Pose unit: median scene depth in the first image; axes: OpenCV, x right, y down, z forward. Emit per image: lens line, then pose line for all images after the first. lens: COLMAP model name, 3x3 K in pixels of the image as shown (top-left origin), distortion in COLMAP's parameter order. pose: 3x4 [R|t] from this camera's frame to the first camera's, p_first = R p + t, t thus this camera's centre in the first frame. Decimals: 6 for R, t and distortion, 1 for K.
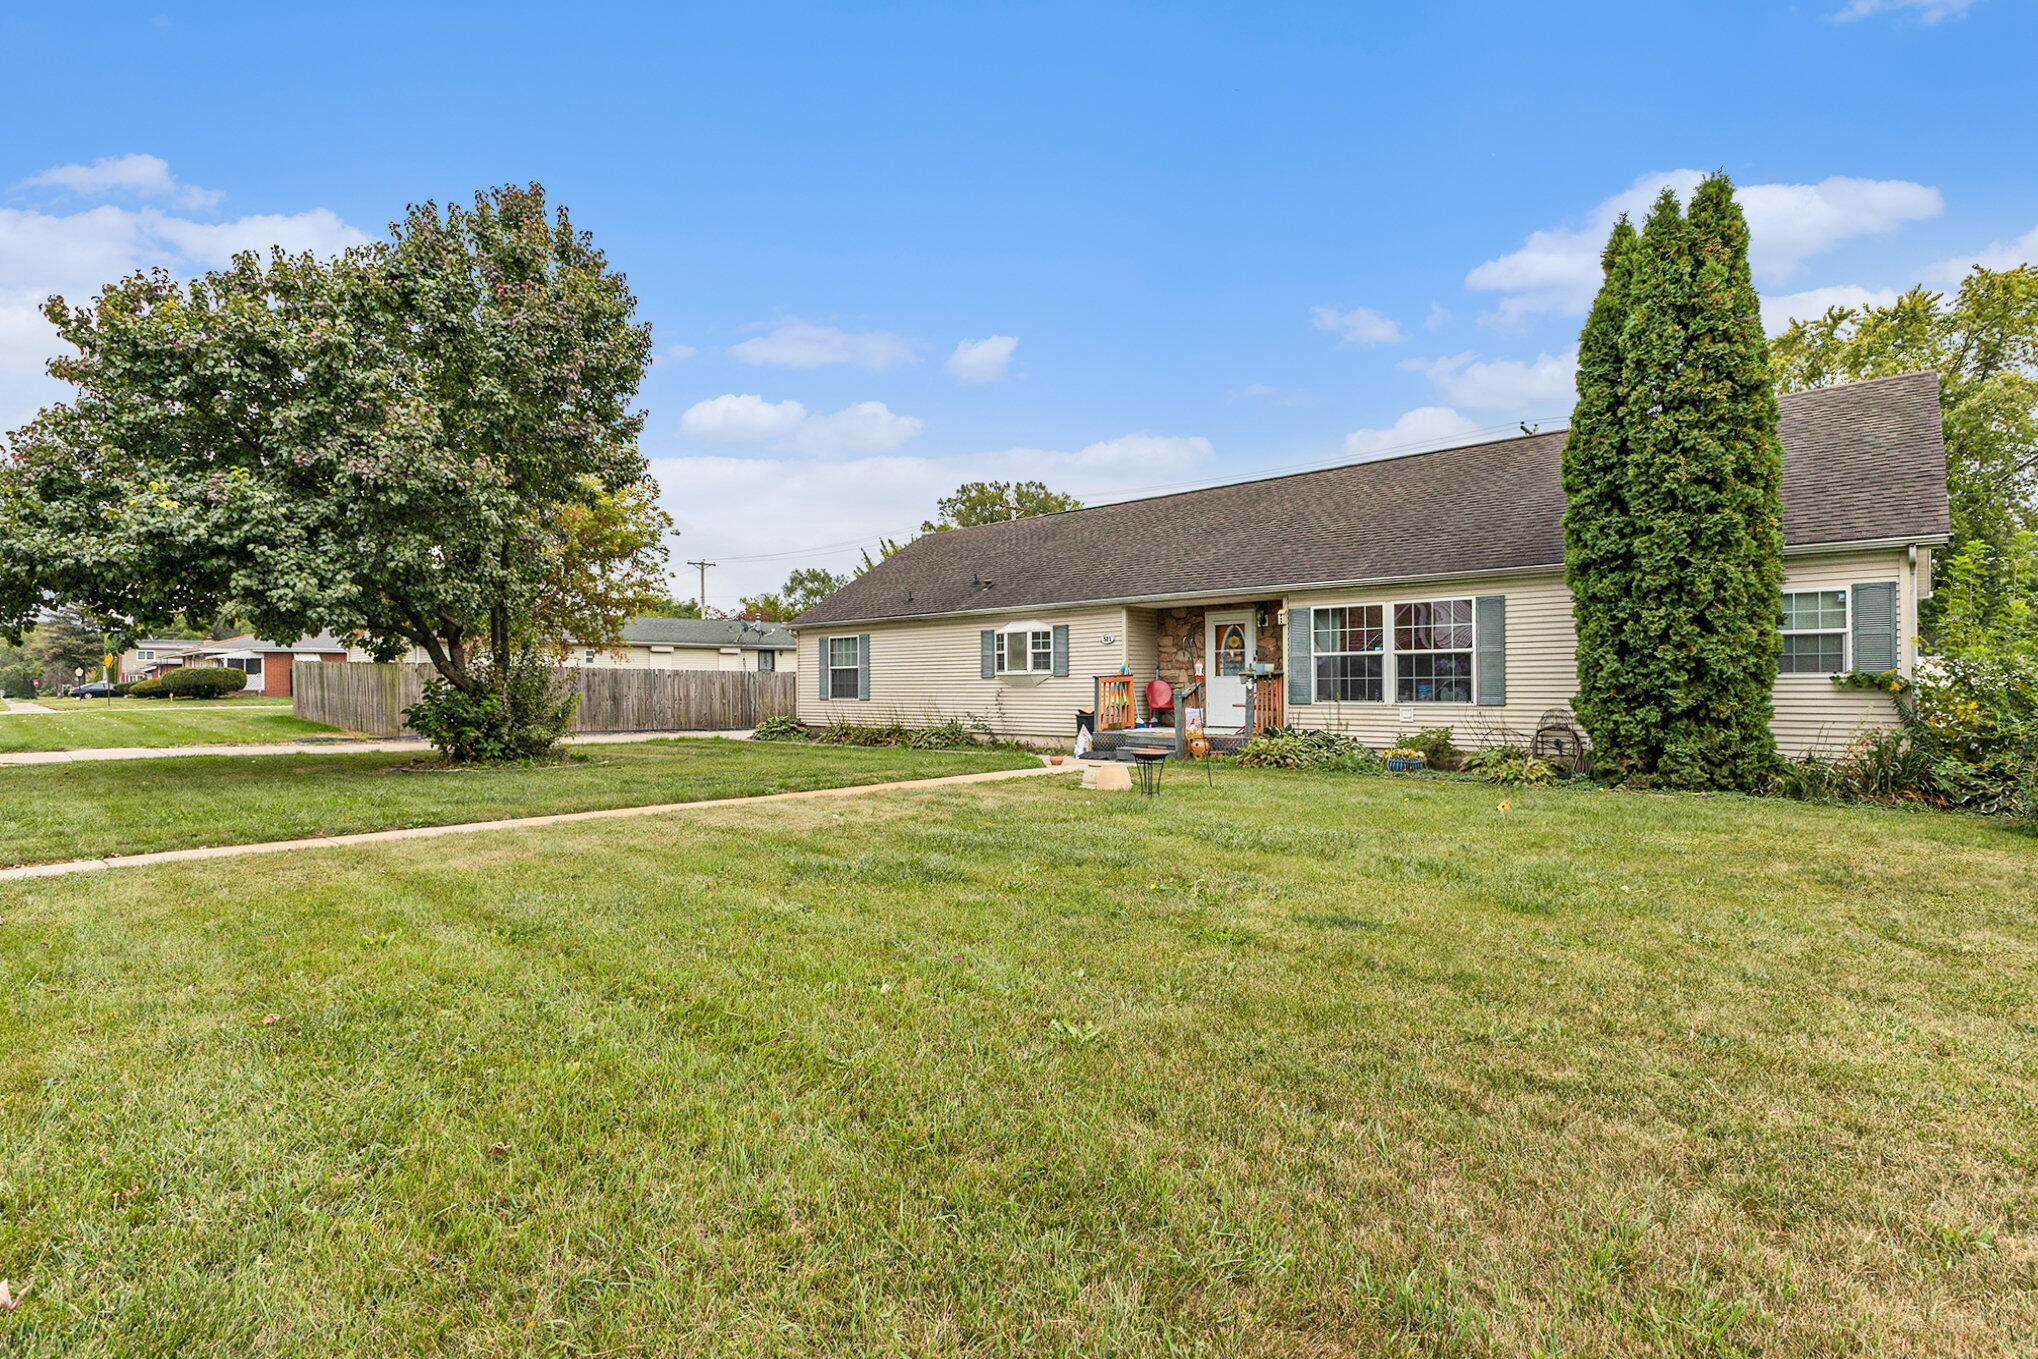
lens RADIAL K [[980.7, 0, 1019.8], [0, 980.7, 674.6], [0, 0, 1]] dist [-0.004159, 0.000048]
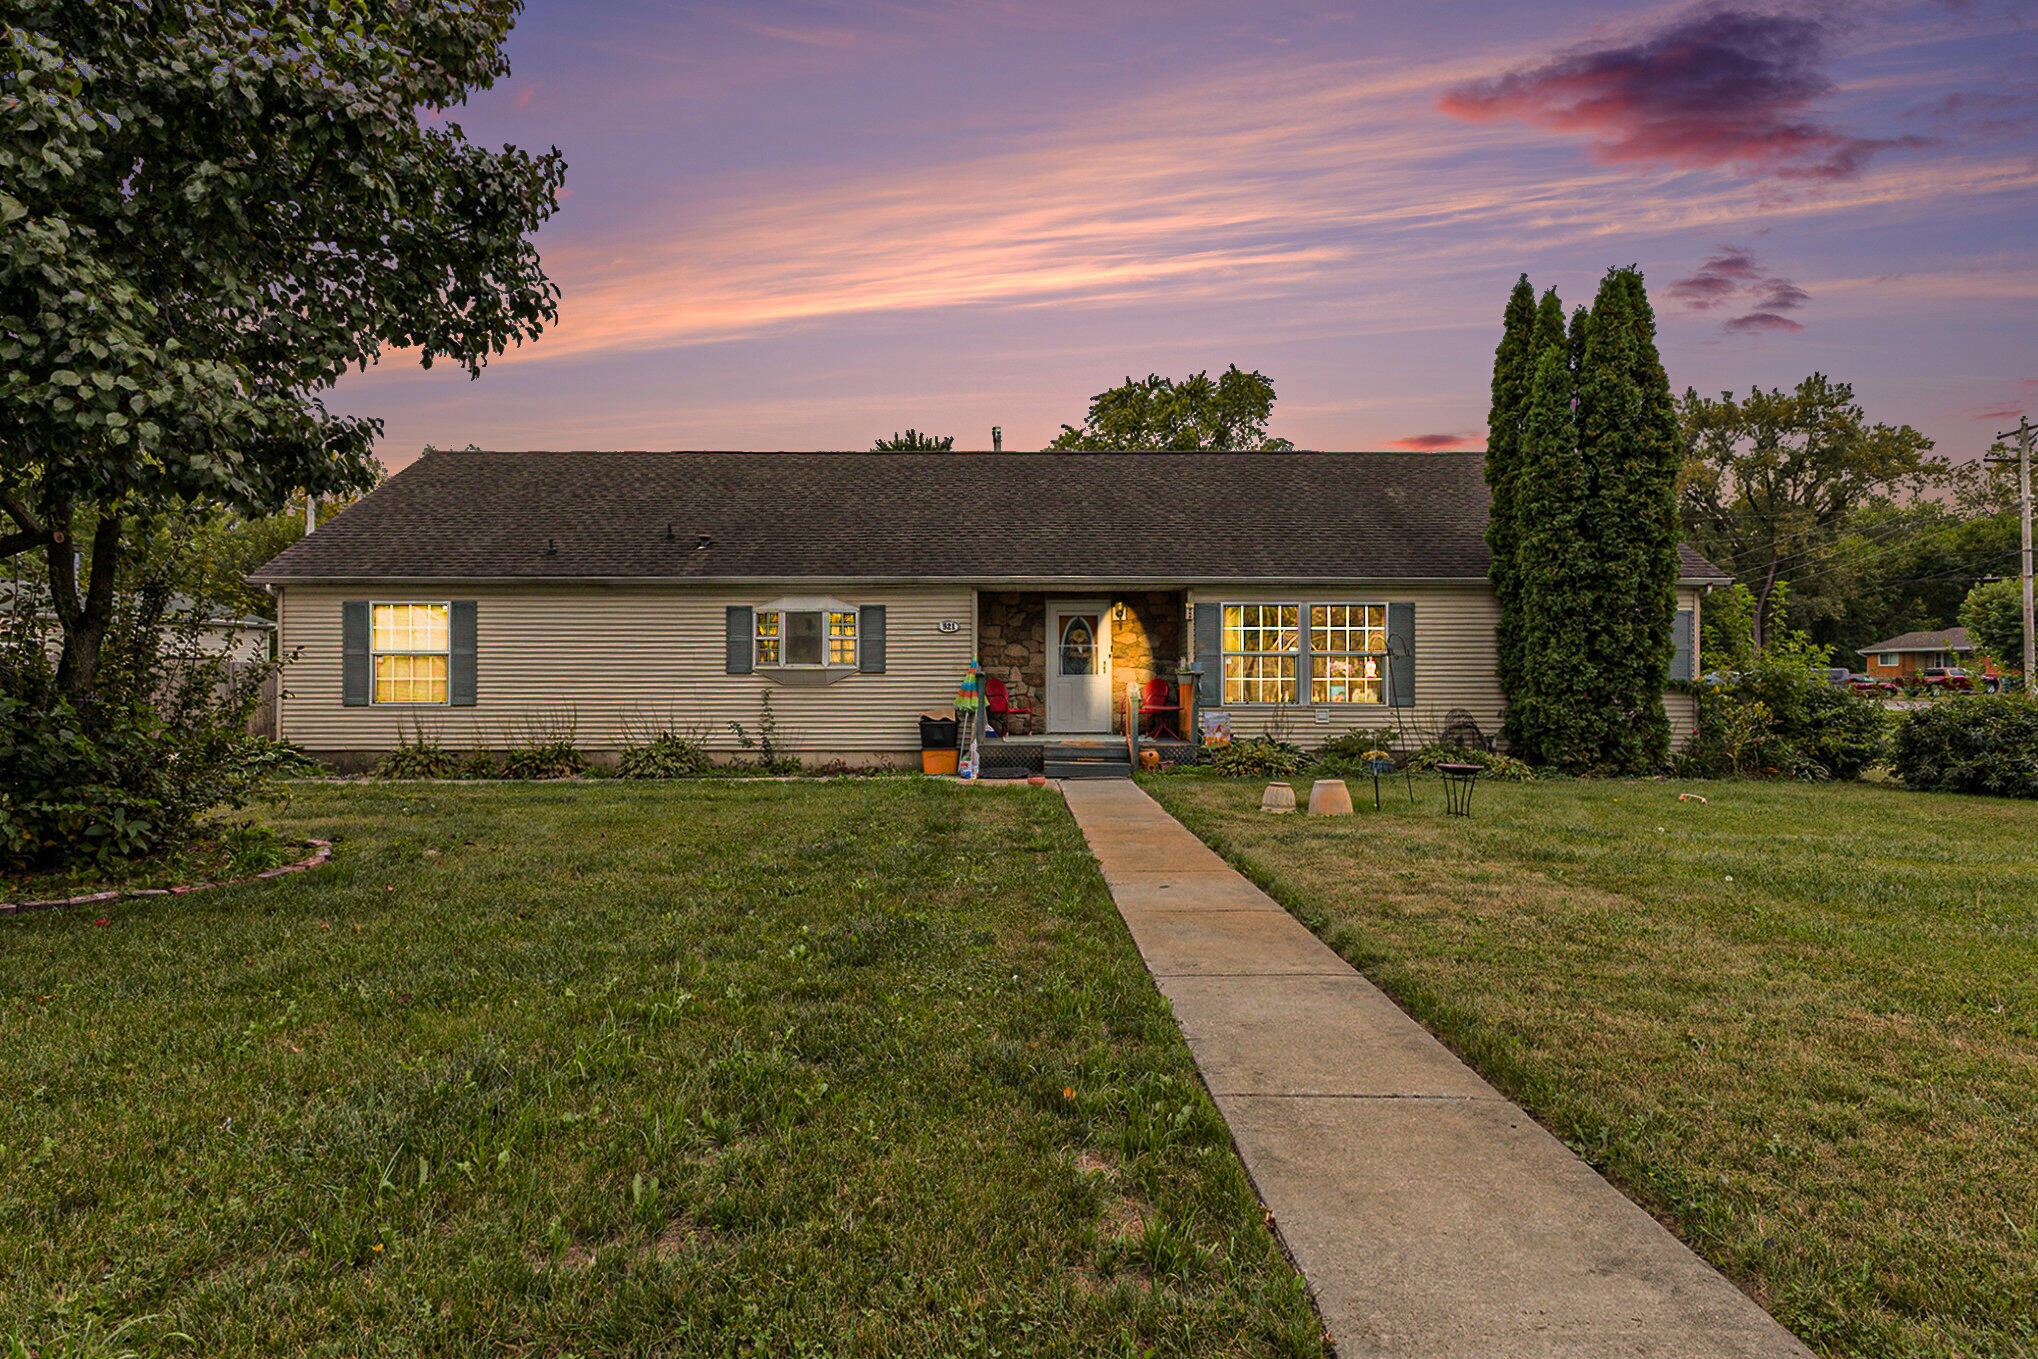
lens RADIAL K [[1073.7, 0, 1019.3], [0, 1073.7, 682.8], [0, 0, 1]] dist [-0.004093, -0.000277]
pose [[0.738034, 0.007511, 0.674722, -0.601521], [-0.013118, 0.999909, 0.003218, 0.007472], [-0.674636, -0.011226, 0.738065, 0.425346]]
